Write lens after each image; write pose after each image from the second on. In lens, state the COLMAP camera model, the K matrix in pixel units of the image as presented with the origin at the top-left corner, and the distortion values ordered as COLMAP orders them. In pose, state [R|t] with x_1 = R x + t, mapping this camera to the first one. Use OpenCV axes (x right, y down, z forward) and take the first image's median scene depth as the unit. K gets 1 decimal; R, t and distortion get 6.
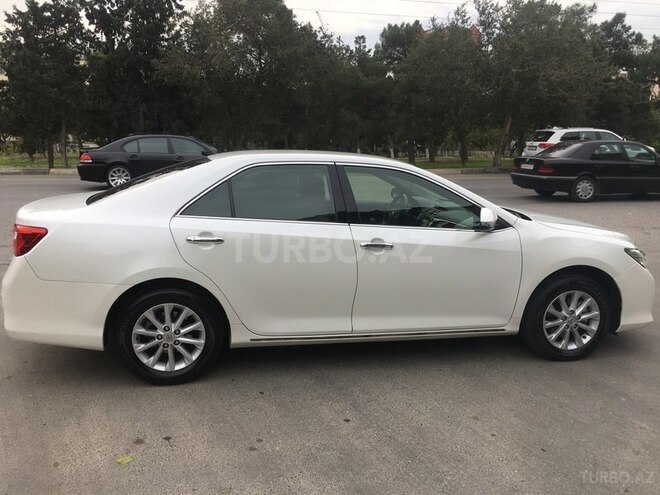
lens RADIAL K [[559.4, 0, 322.4], [0, 559.4, 246.6], [0, 0, 1]] dist [0.078099, -0.113073]
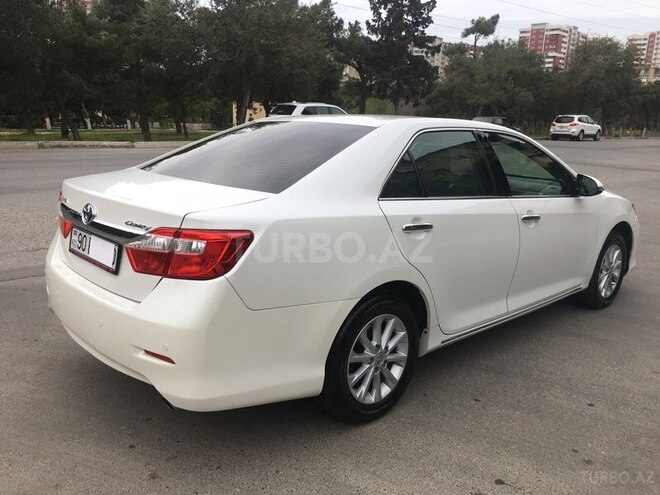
lens RADIAL K [[559.4, 0, 322.4], [0, 559.4, 246.6], [0, 0, 1]] dist [0.078099, -0.113073]
pose [[0.844297, -0.104919, 0.525505, -0.697701], [0.080342, 0.994345, 0.069444, -0.047305], [-0.529819, -0.016411, 0.847952, 0.383189]]
